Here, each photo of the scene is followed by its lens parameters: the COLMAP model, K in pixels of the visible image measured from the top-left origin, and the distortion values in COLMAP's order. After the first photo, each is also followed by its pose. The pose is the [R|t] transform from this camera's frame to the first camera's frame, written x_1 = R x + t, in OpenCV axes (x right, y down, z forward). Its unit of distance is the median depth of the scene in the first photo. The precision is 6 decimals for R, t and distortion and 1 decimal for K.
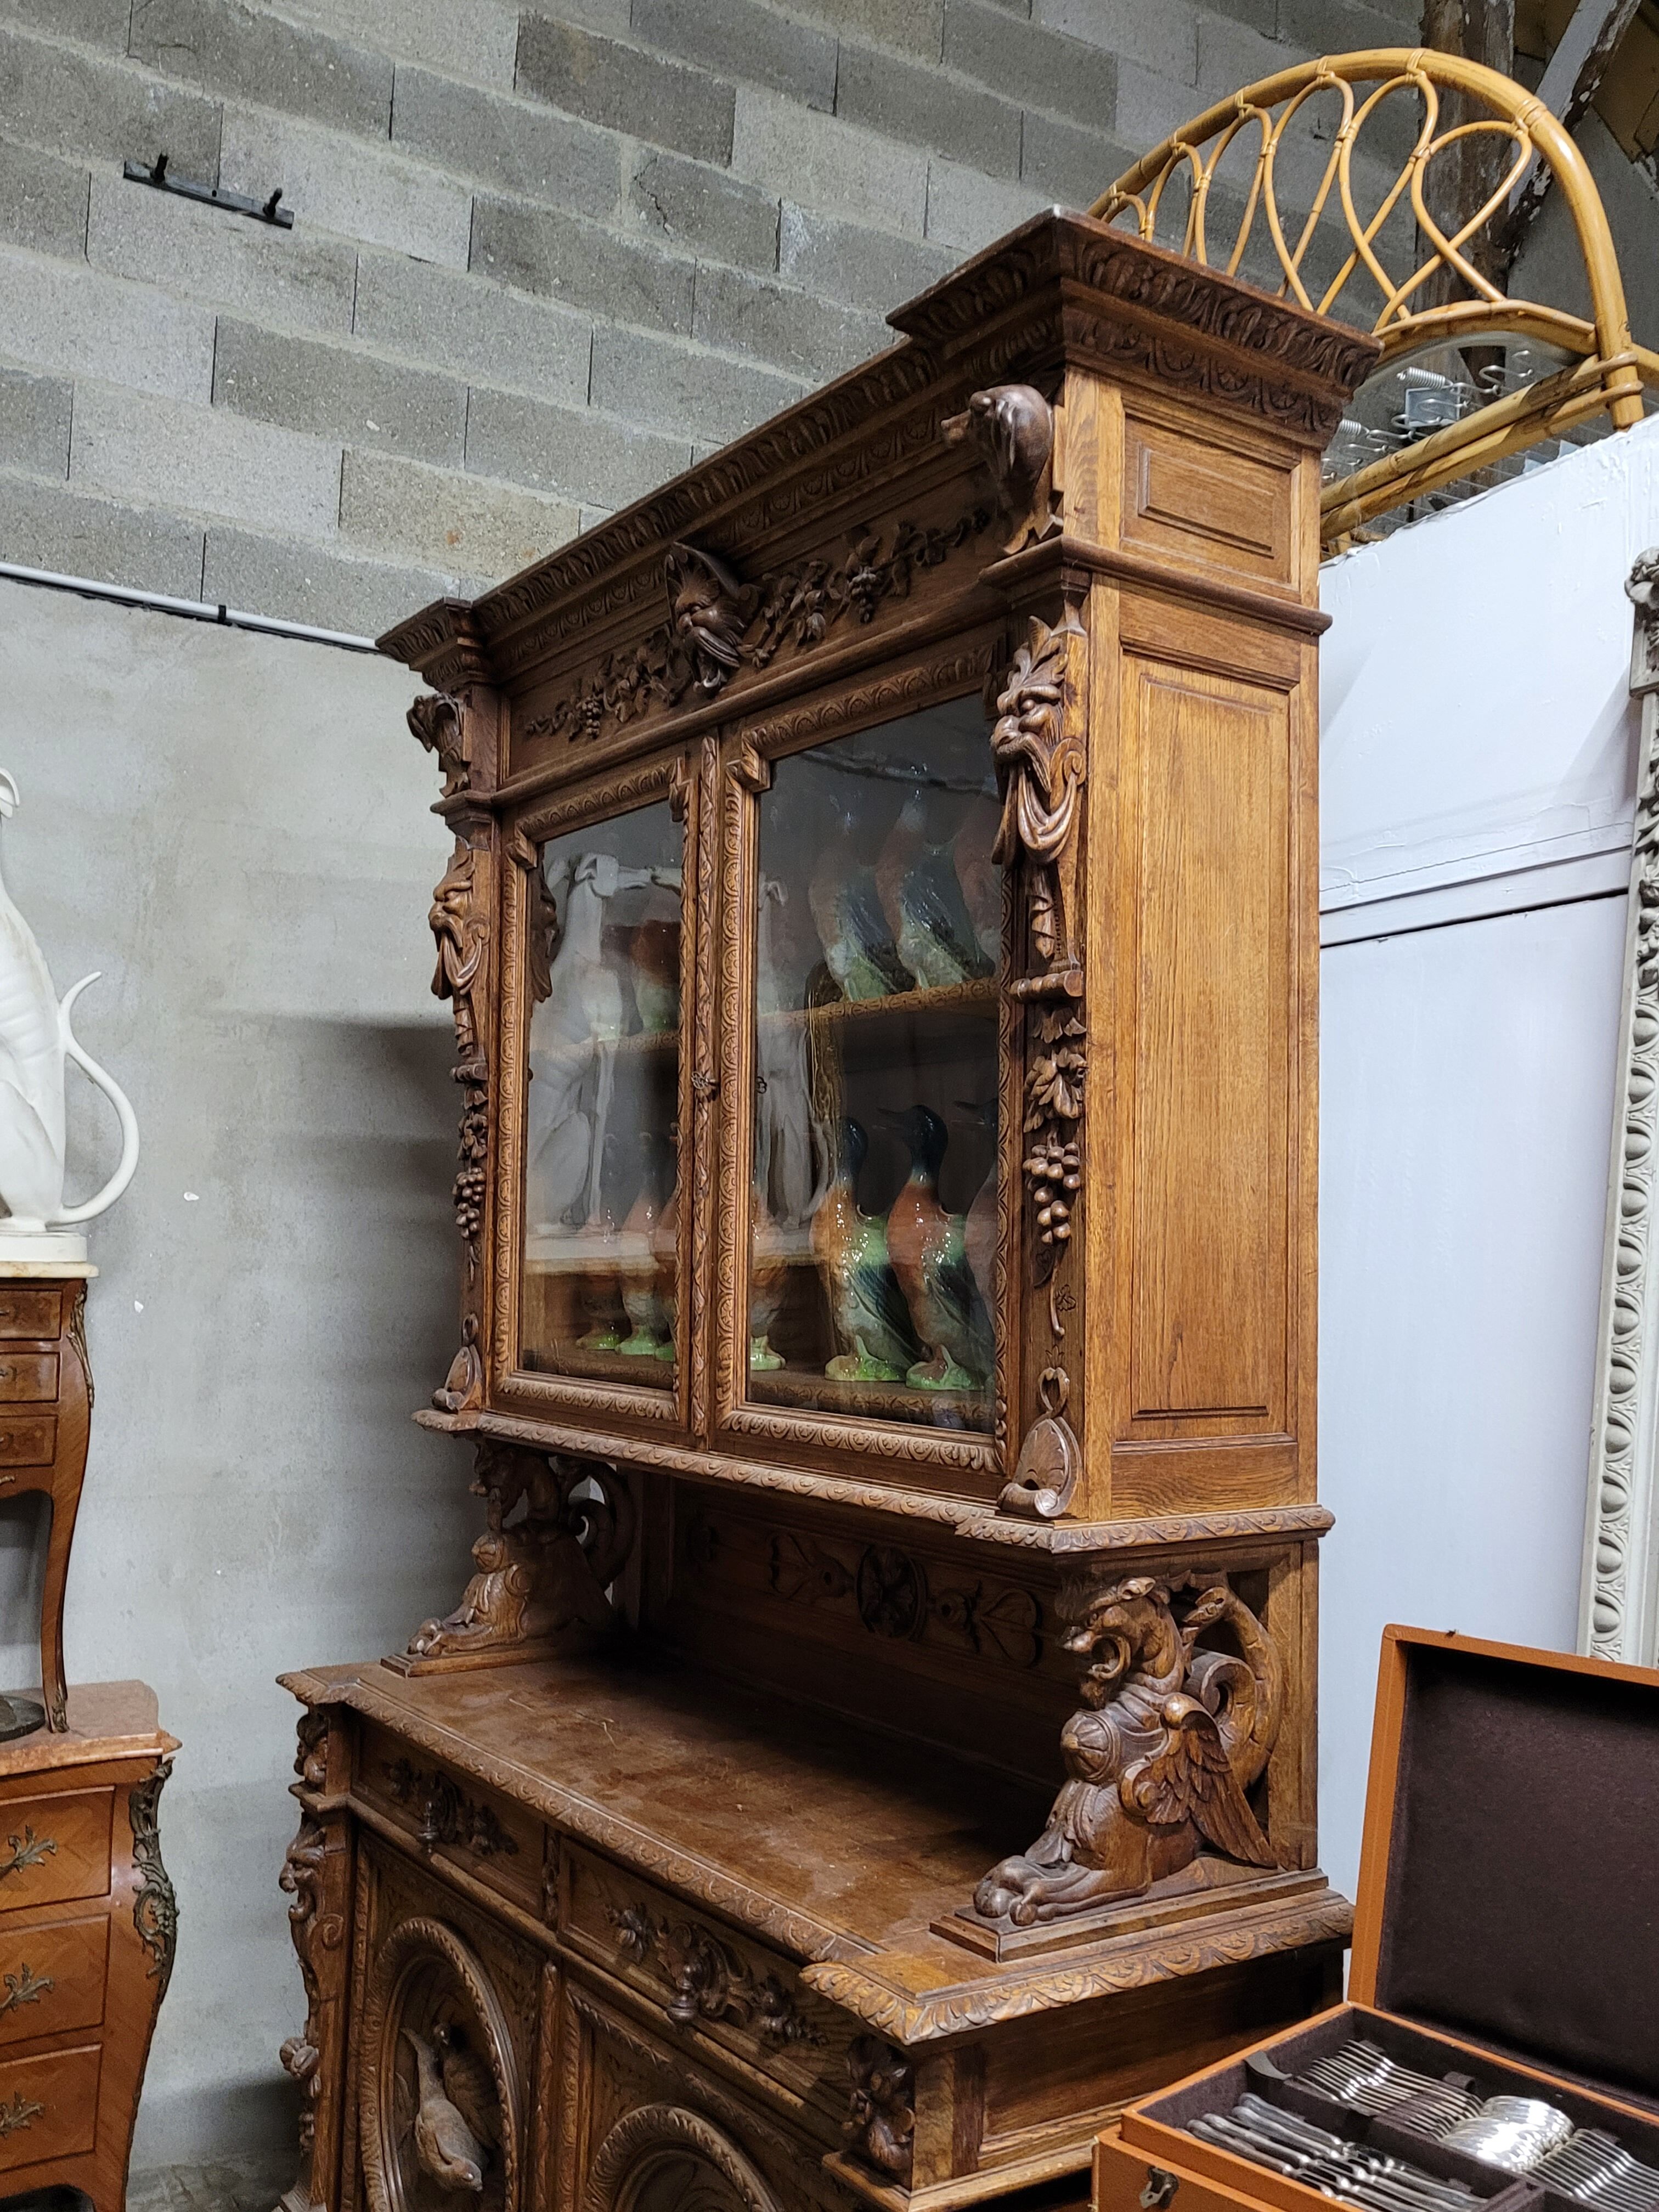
lens RADIAL K [[1968.7, 0, 842.3], [0, 1968.7, 1131.9], [0, 0, 1]] dist [0.057565, -0.044364]
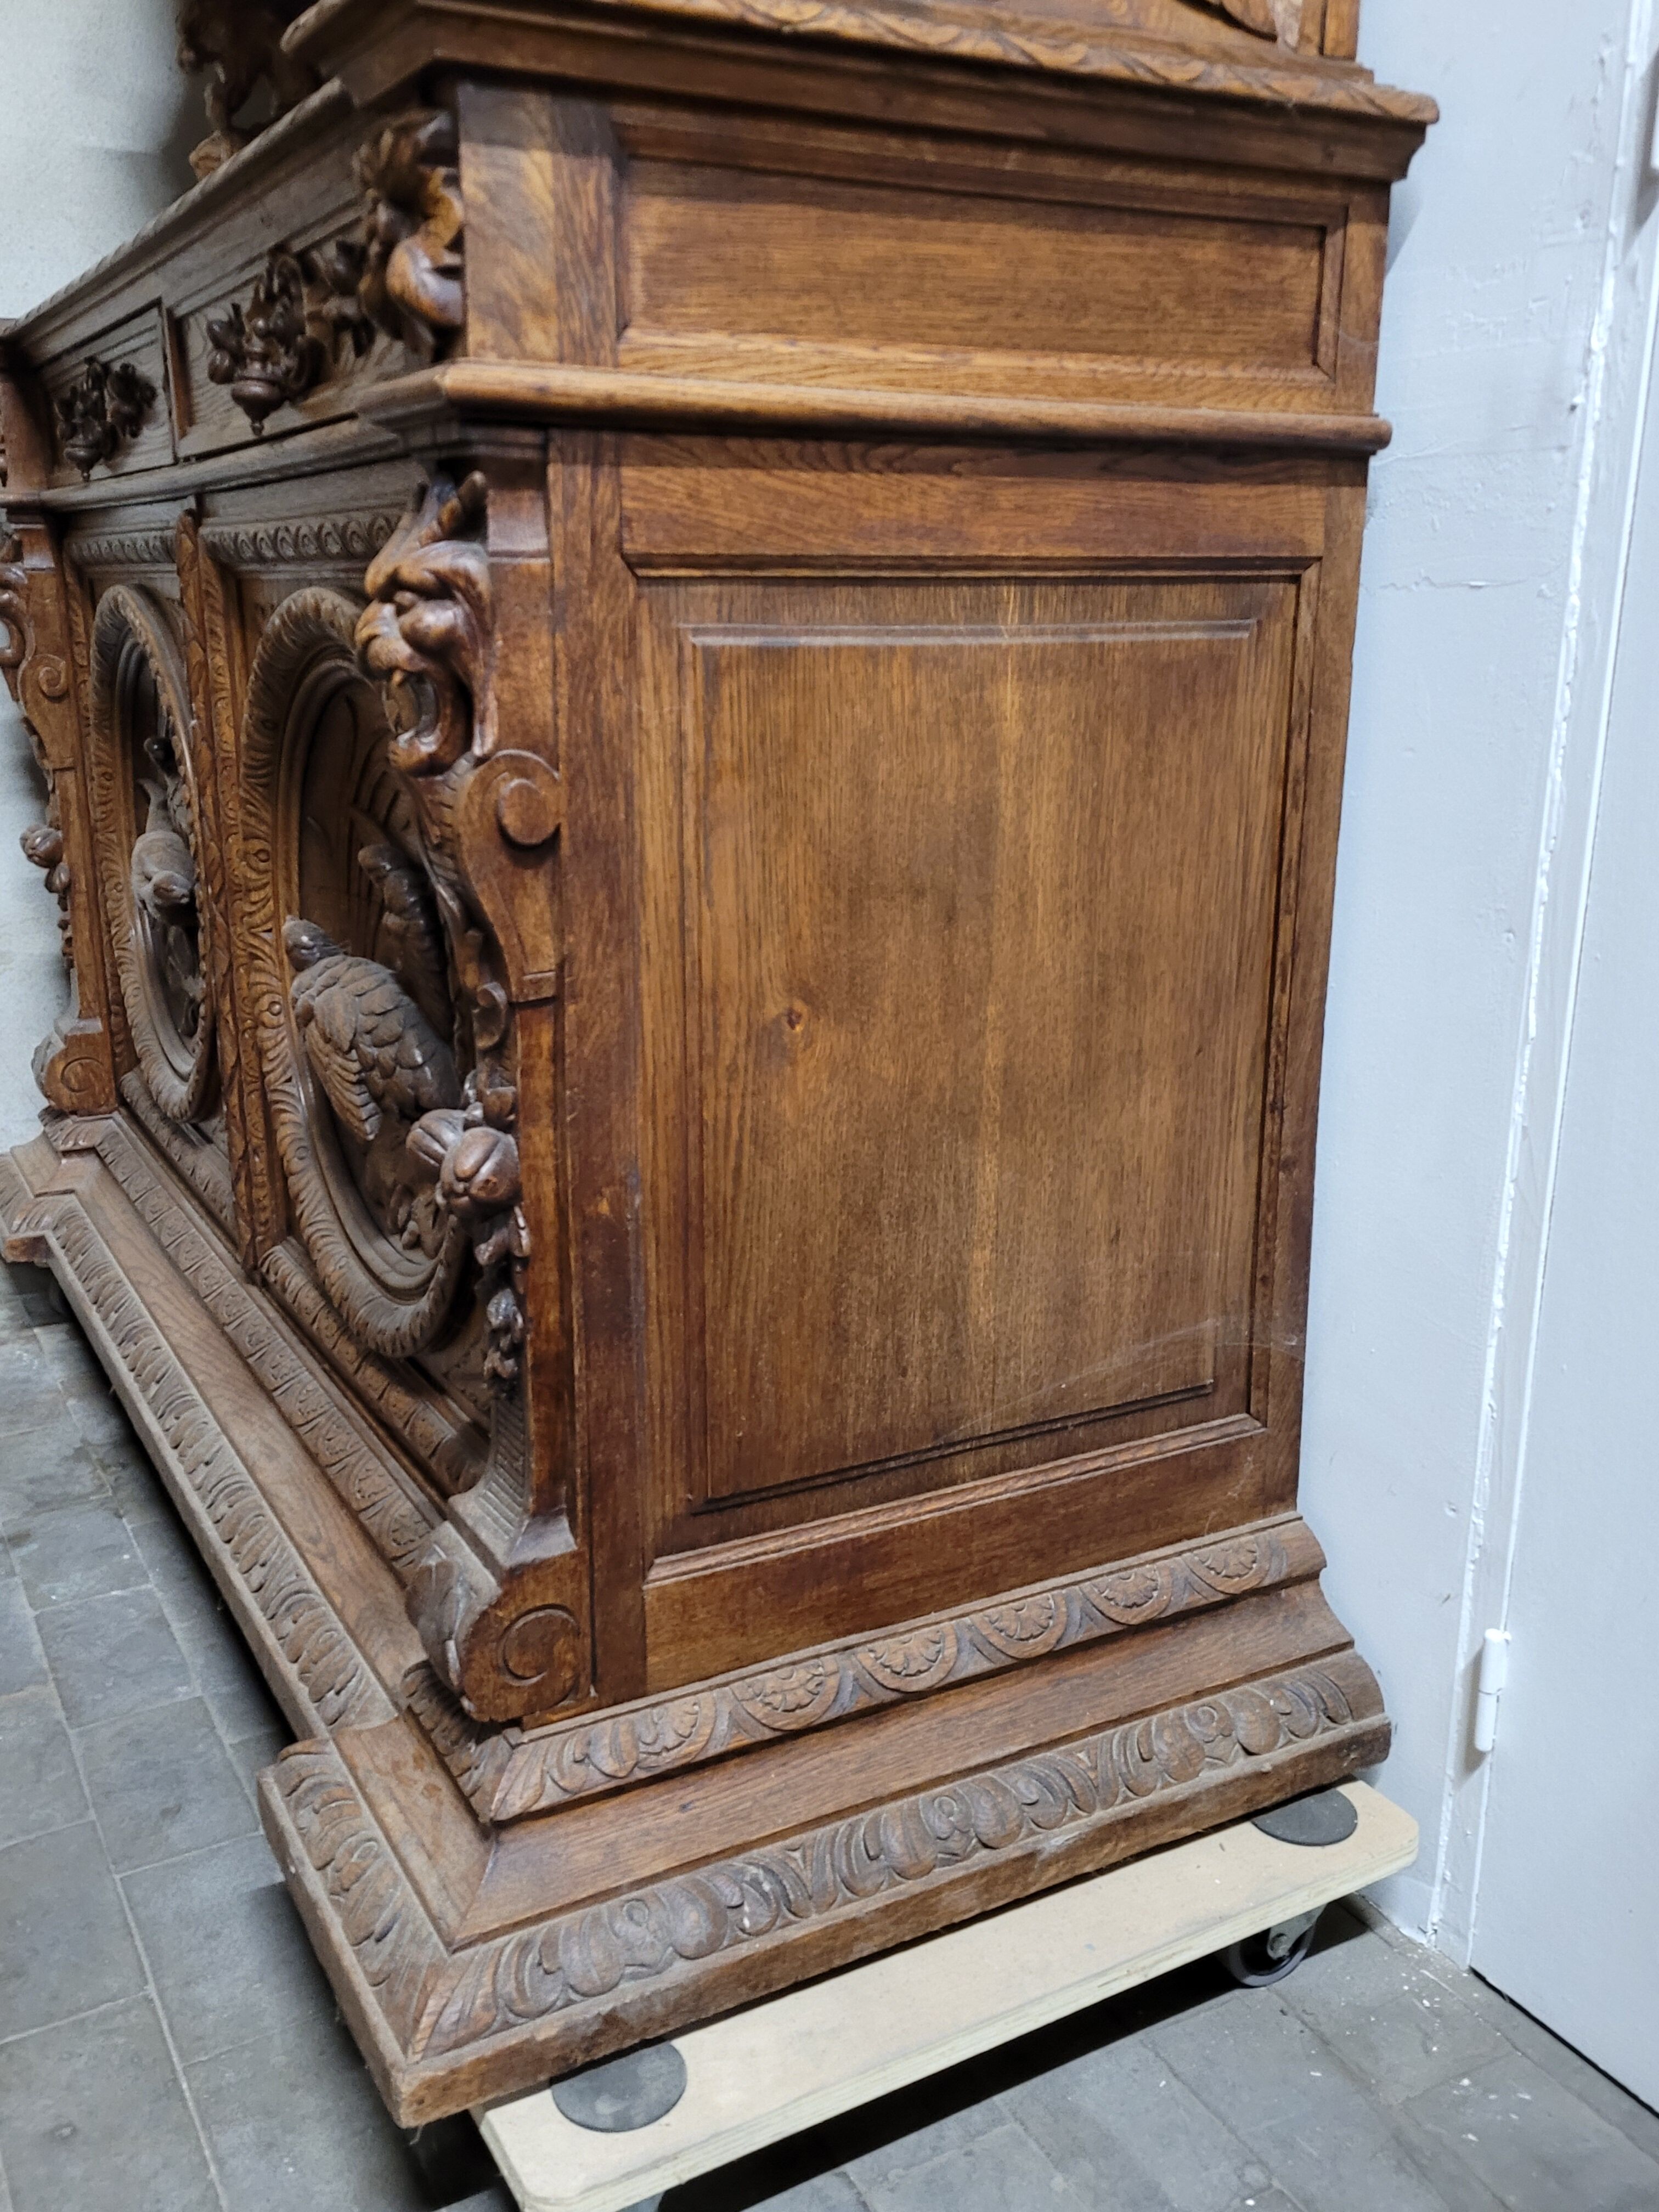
lens RADIAL K [[1968.7, 0, 817.6], [0, 1968.7, 1118.0], [0, 0, 1]] dist [0.057565, -0.044364]
pose [[0.995035, -0.001649, -0.099511, 0.136011], [0.033968, 0.945450, 0.323992, 0.426446], [0.093548, -0.325763, 0.940812, 0.353389]]
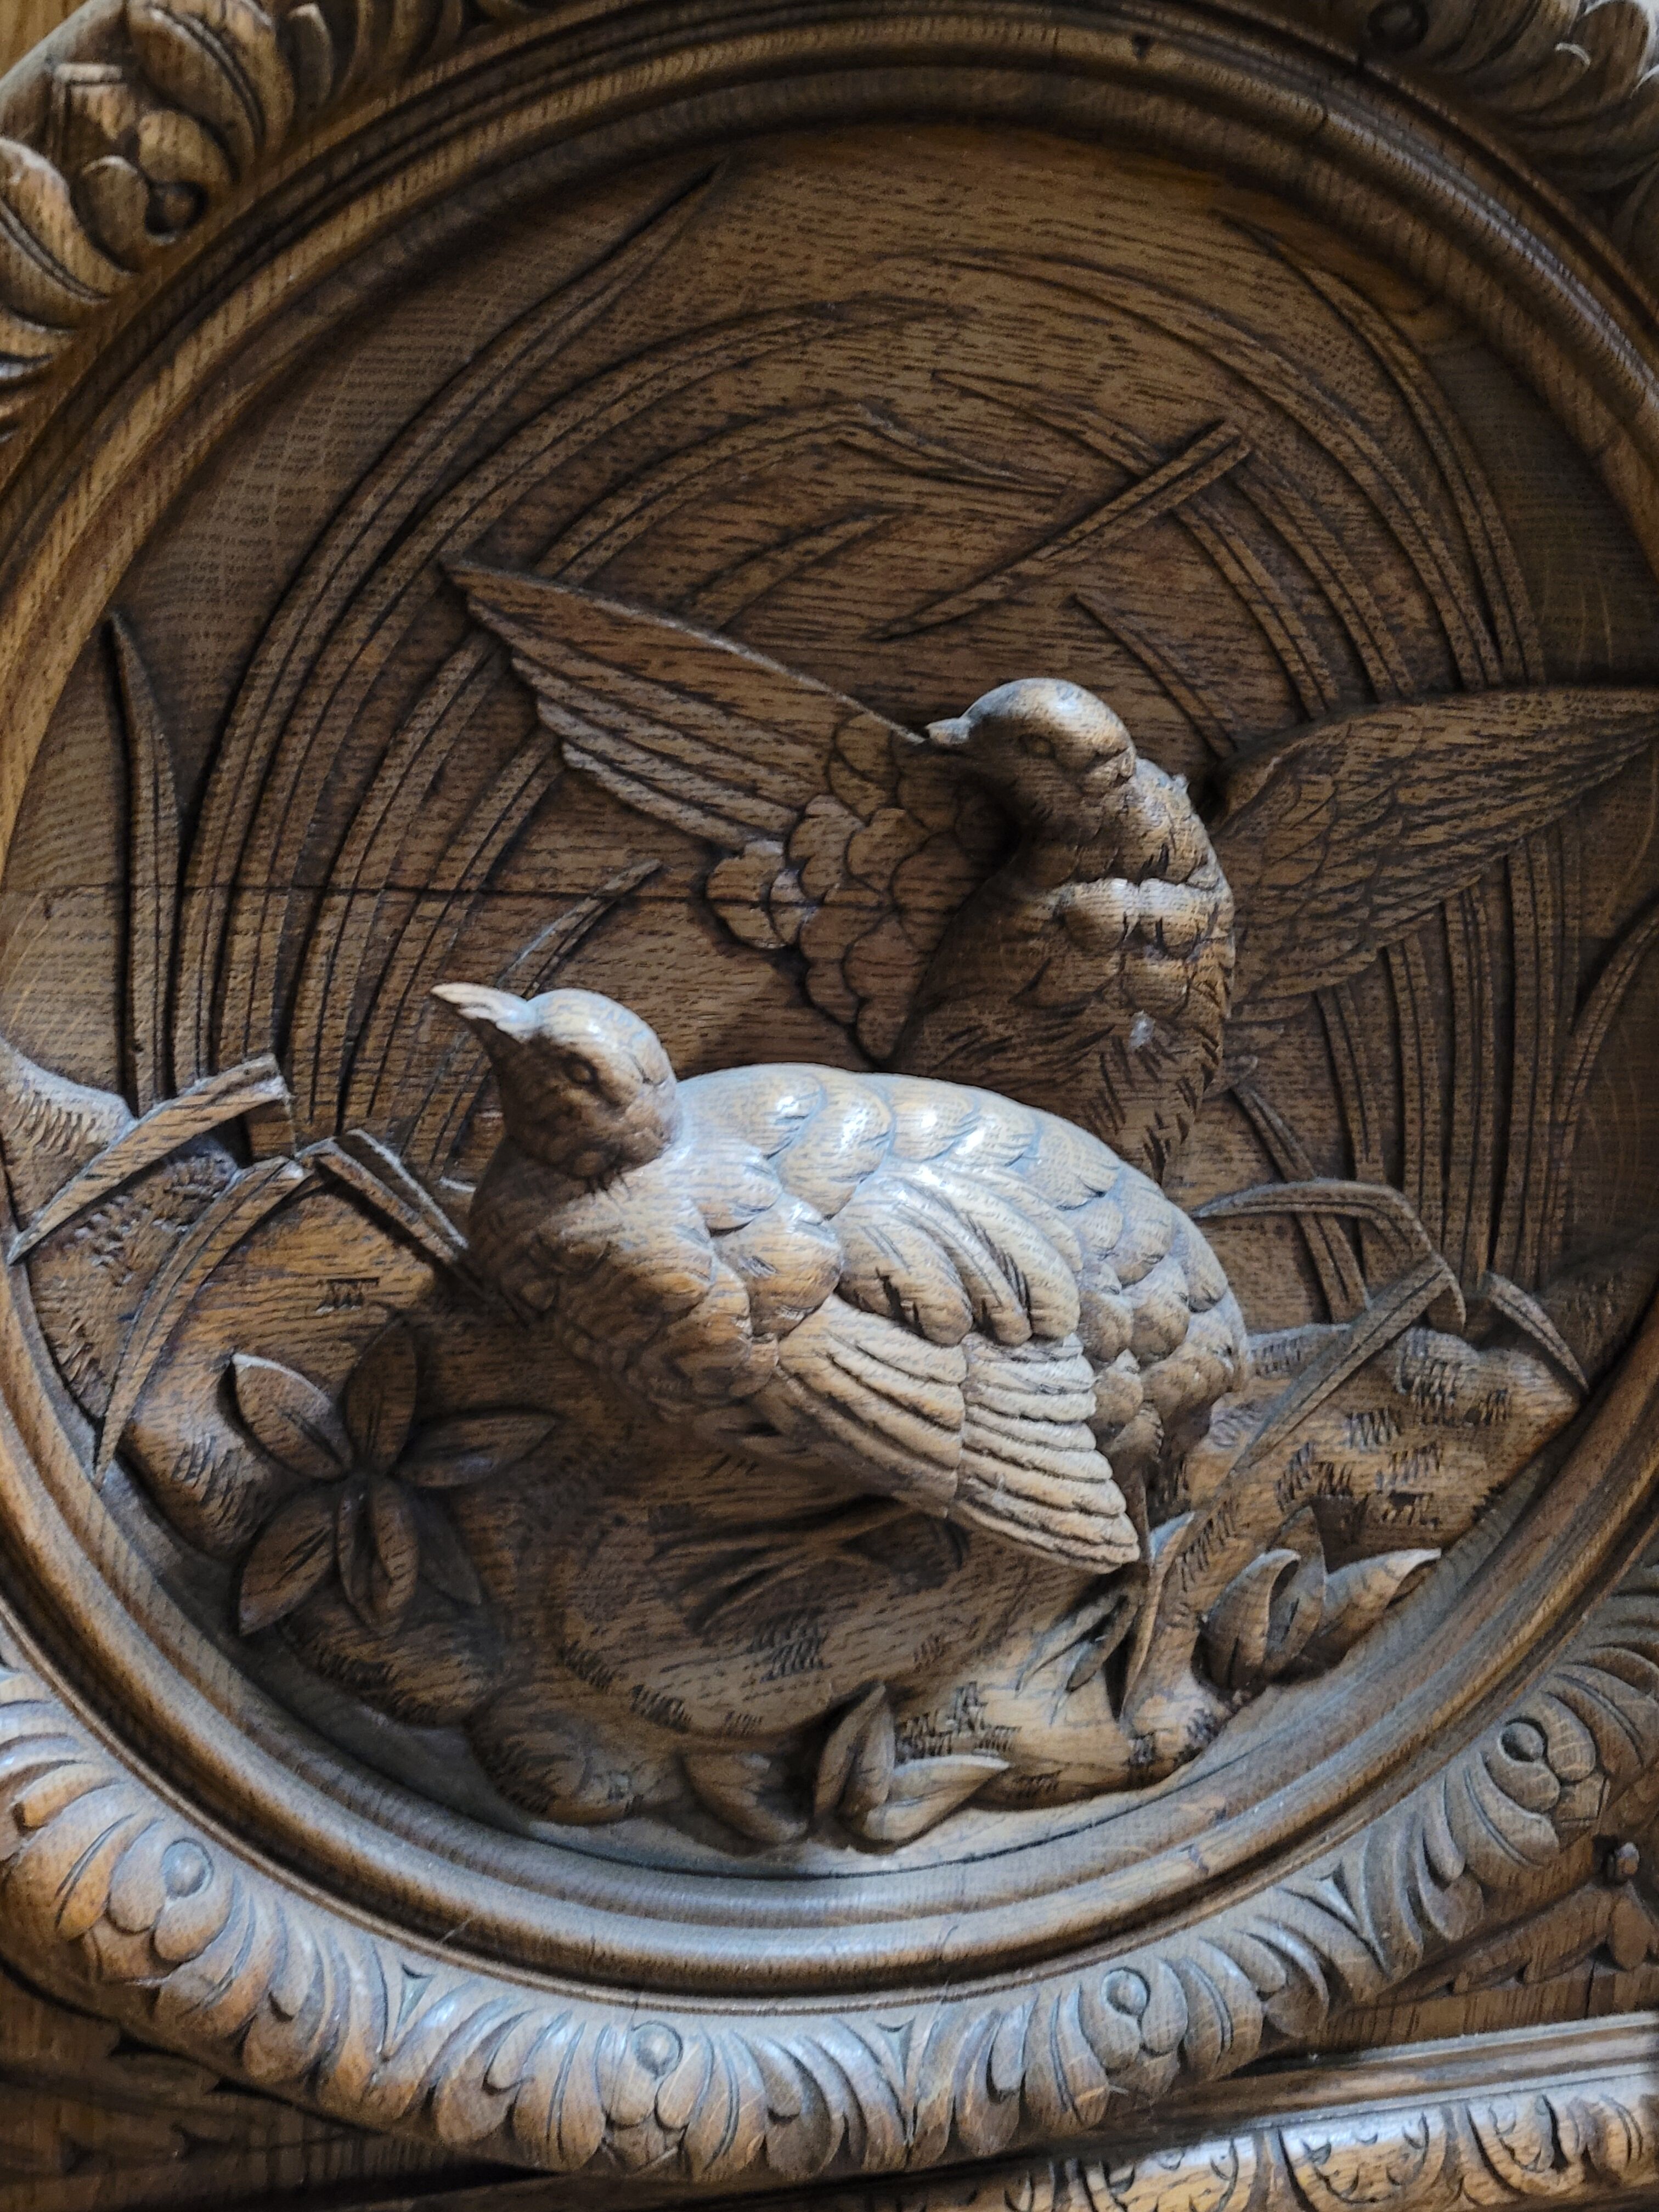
lens RADIAL K [[1968.7, 0, 840.7], [0, 1968.7, 1091.1], [0, 0, 1]] dist [0.057565, -0.044364]
pose [[0.345141, -0.237126, 0.908102, -0.244621], [-0.131077, 0.945897, 0.296813, 0.521203], [-0.929353, -0.221473, 0.295386, 0.883611]]
